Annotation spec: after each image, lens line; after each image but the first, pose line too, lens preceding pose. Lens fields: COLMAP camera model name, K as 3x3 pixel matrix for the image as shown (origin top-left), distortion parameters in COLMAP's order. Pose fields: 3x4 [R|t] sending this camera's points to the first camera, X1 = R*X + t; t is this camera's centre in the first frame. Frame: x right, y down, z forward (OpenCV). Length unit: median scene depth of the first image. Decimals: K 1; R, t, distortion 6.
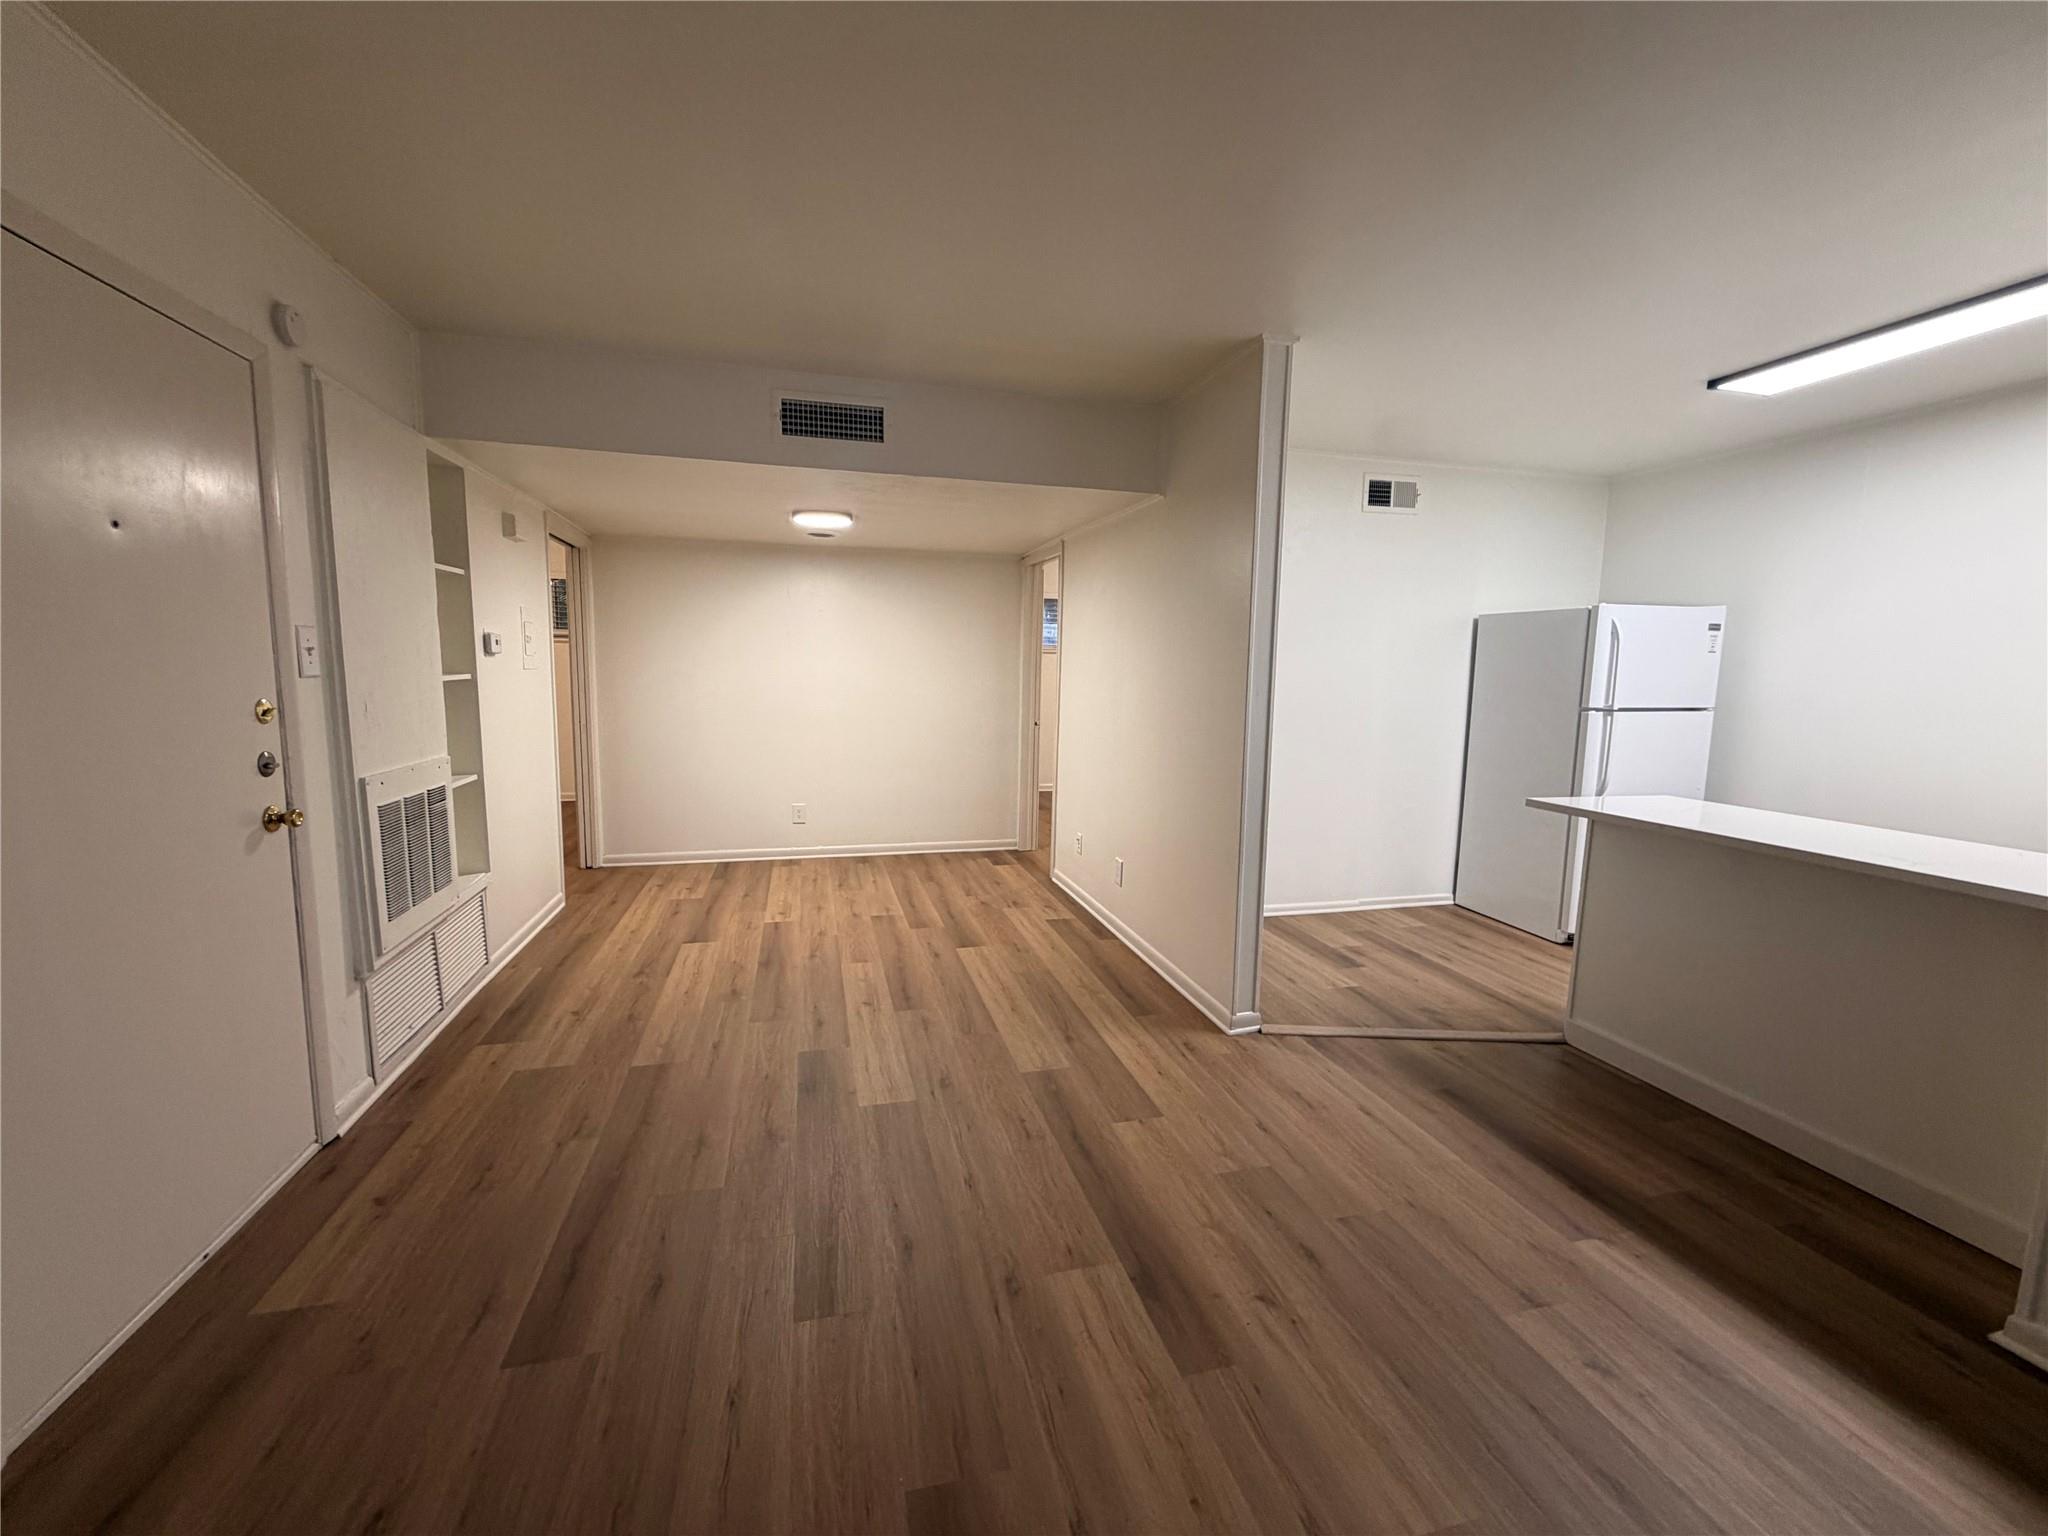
lens RADIAL K [[818.1, 0, 1016.3], [0, 818.1, 766.5], [0, 0, 1]] dist [-0.000075, 0.000060]
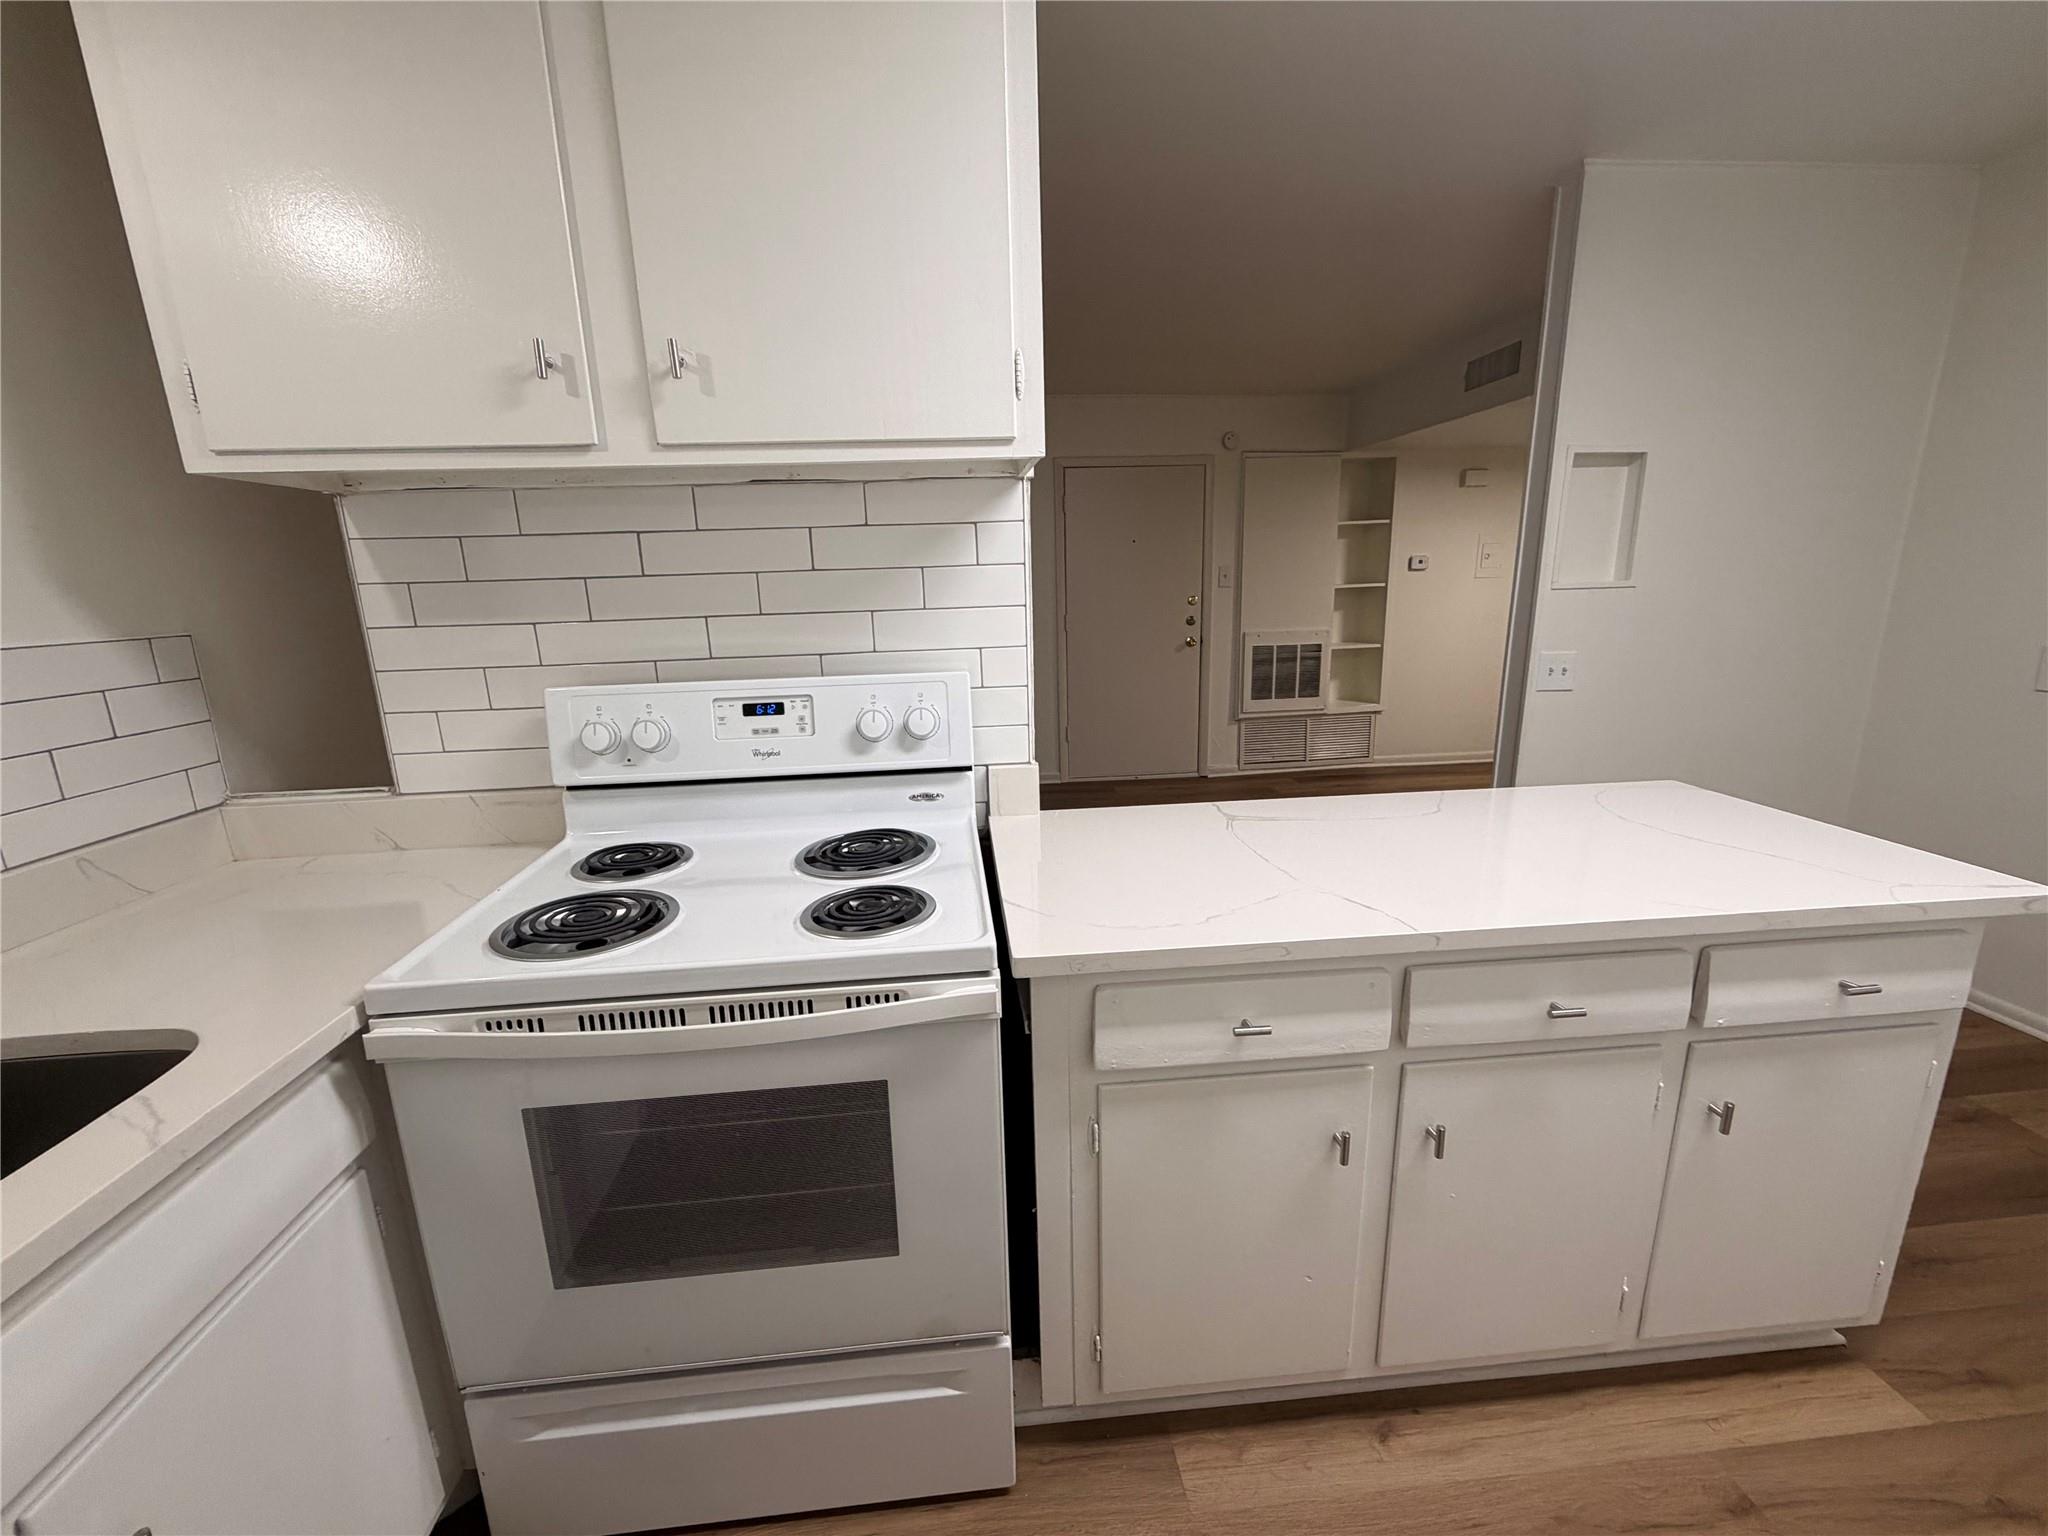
lens RADIAL K [[818.1, 0, 1013.4], [0, 818.1, 767.4], [0, 0, 1]] dist [-0.000075, 0.000060]
pose [[-0.165006, 0.209899, -0.963699, 1.165749], [-0.094654, 0.969212, 0.227307, -0.057233], [0.981740, 0.128725, -0.140058, 0.544991]]
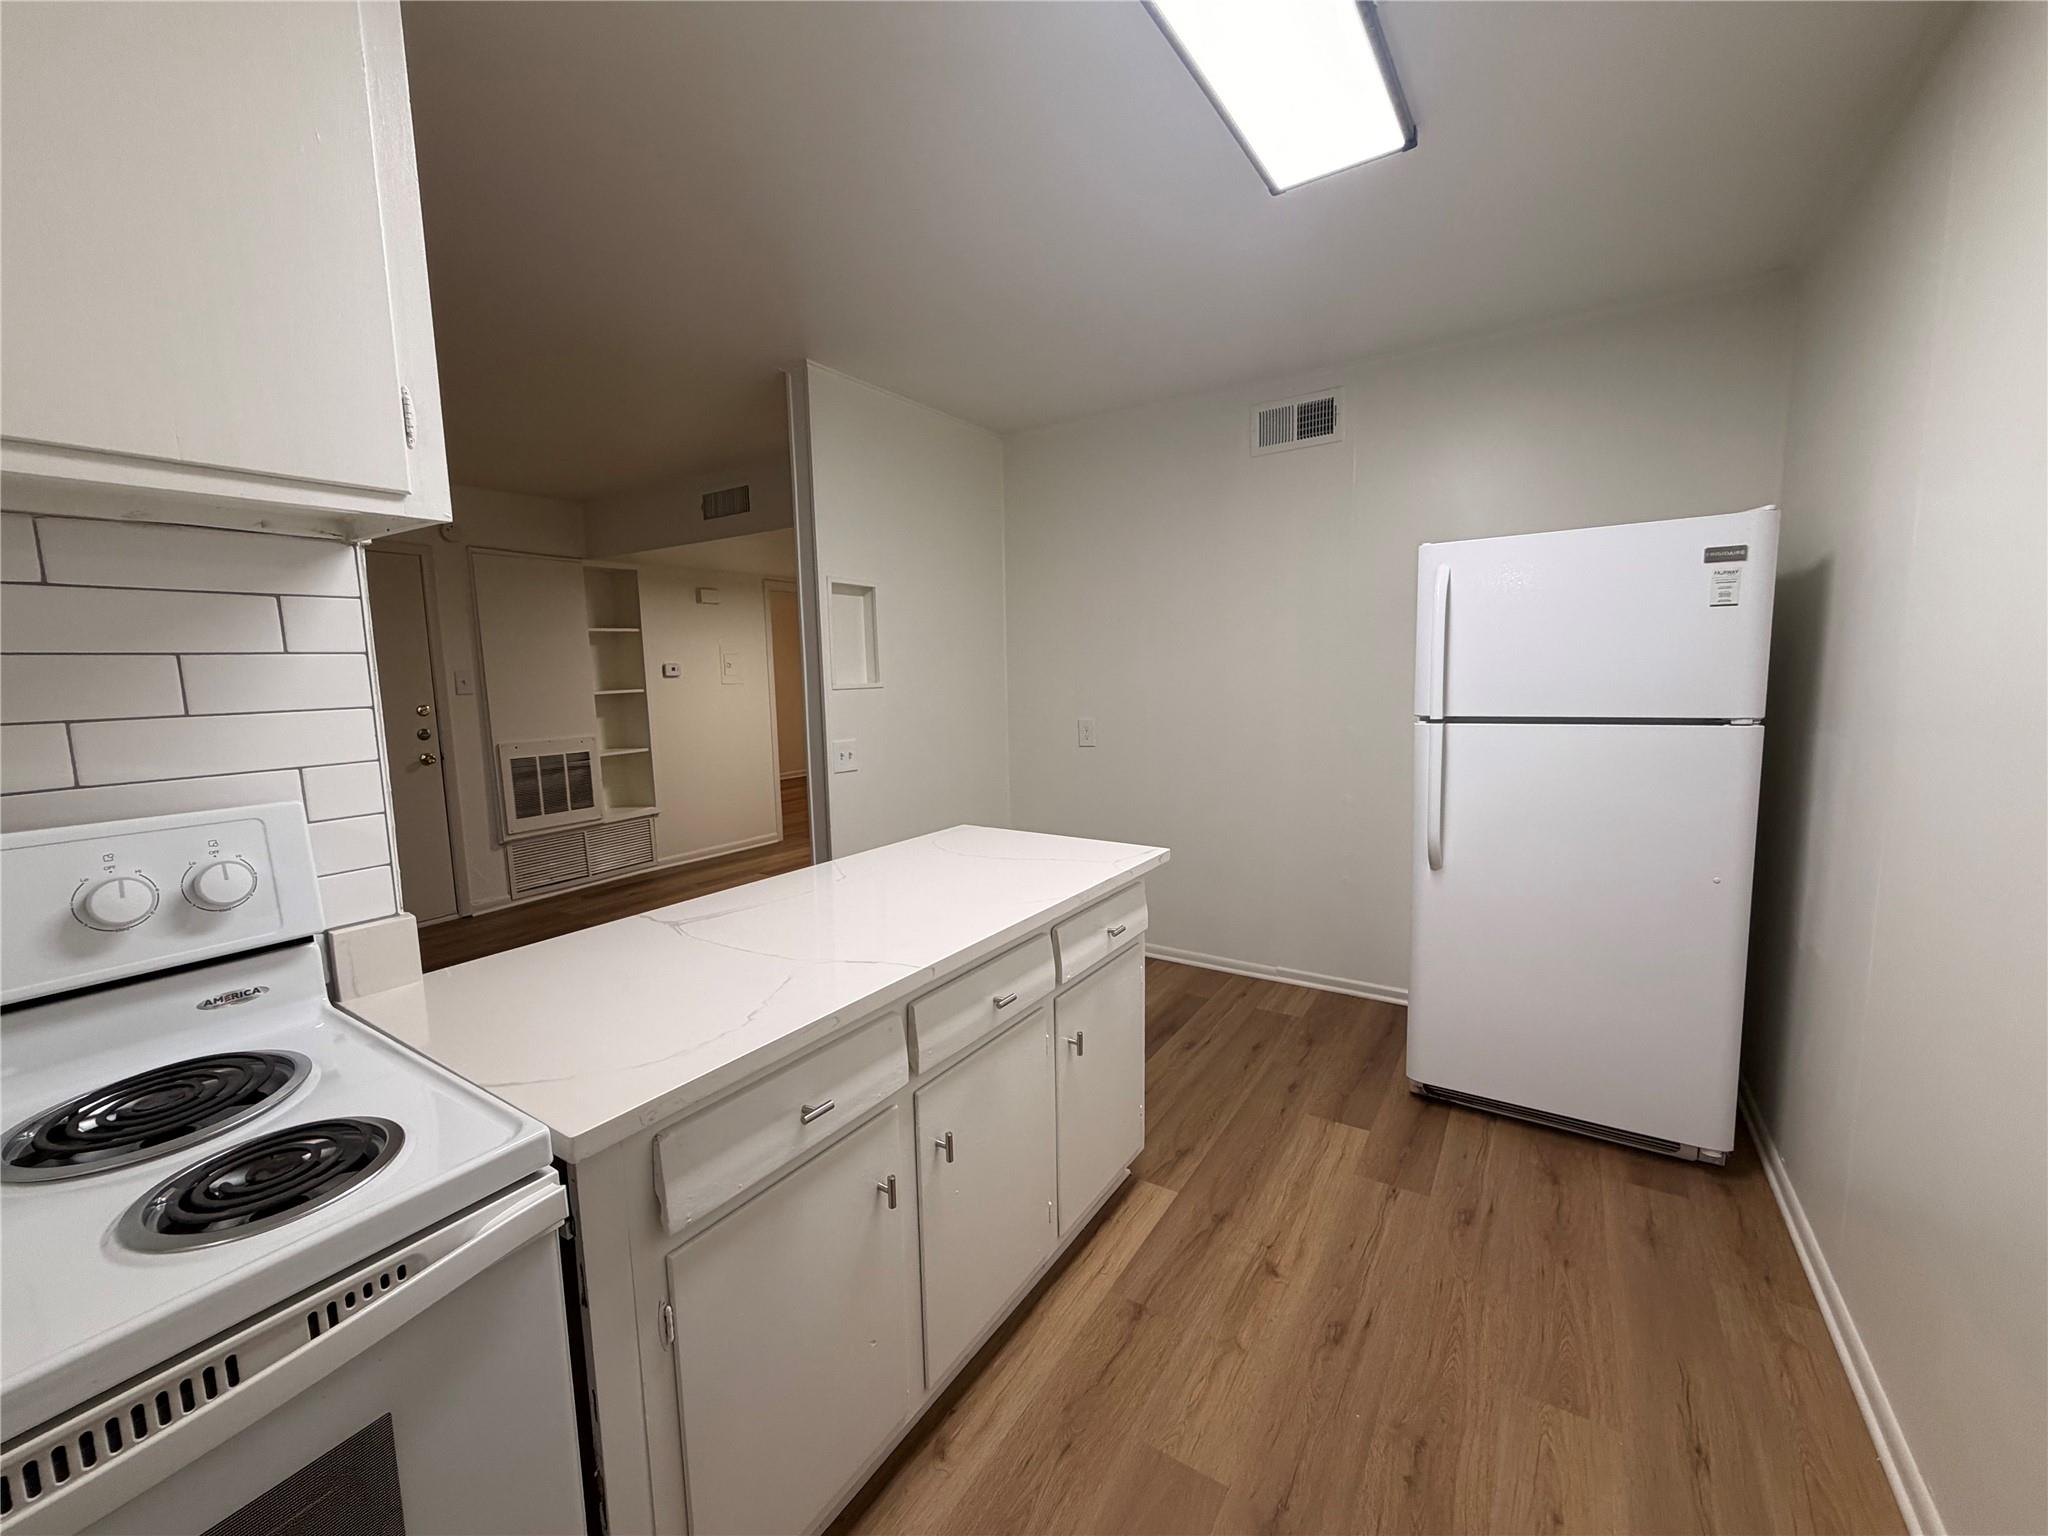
lens RADIAL K [[818.1, 0, 1015.9], [0, 818.1, 766.2], [0, 0, 1]] dist [-0.000075, 0.000060]
pose [[0.670189, 0.056053, -0.740071, 1.142865], [-0.056274, 0.998111, 0.024637, -0.039503], [0.740054, 0.025136, 0.672078, 0.438517]]
